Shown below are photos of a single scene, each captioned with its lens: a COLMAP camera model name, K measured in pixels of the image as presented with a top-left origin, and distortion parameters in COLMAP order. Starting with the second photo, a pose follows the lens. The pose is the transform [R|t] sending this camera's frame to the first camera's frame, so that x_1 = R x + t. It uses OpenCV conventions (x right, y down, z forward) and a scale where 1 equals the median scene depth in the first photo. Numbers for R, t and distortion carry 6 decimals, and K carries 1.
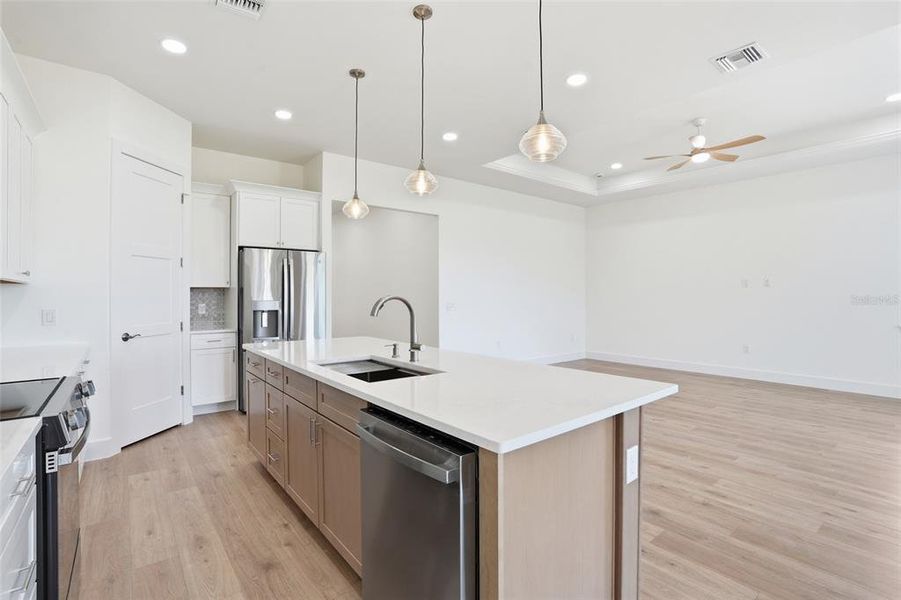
lens RADIAL K [[387.0, 0, 408.4], [0, 387.0, 295.7], [0, 0, 1]] dist [-0.000609, -0.000040]
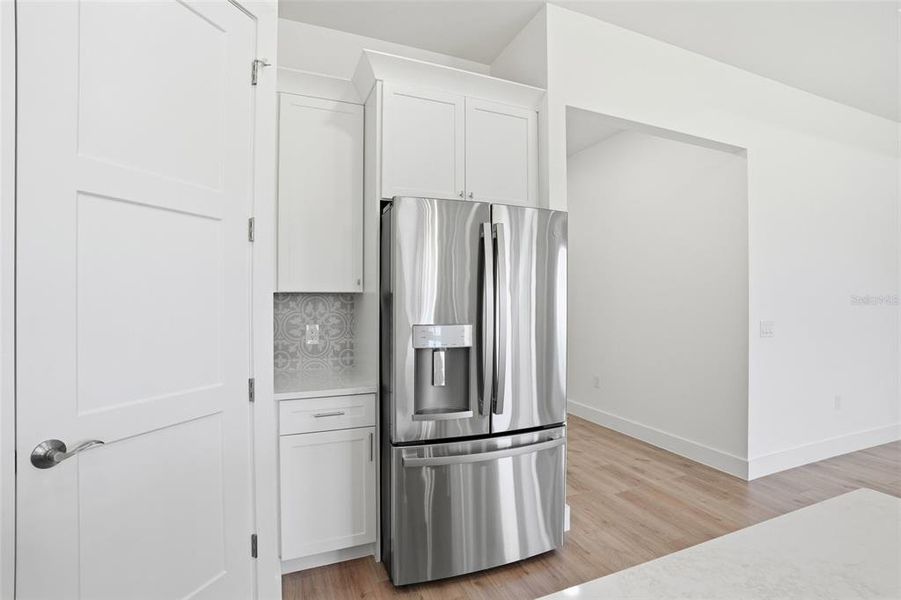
lens RADIAL K [[416.5, 0, 448.4], [0, 416.5, 304.3], [0, 0, 1]] dist [-0.001748, -0.000077]
pose [[0.972814, 0.004143, -0.231549, -0.251044], [-0.002315, 0.999964, 0.008165, -0.011556], [0.231575, -0.007407, 0.972789, 0.549100]]
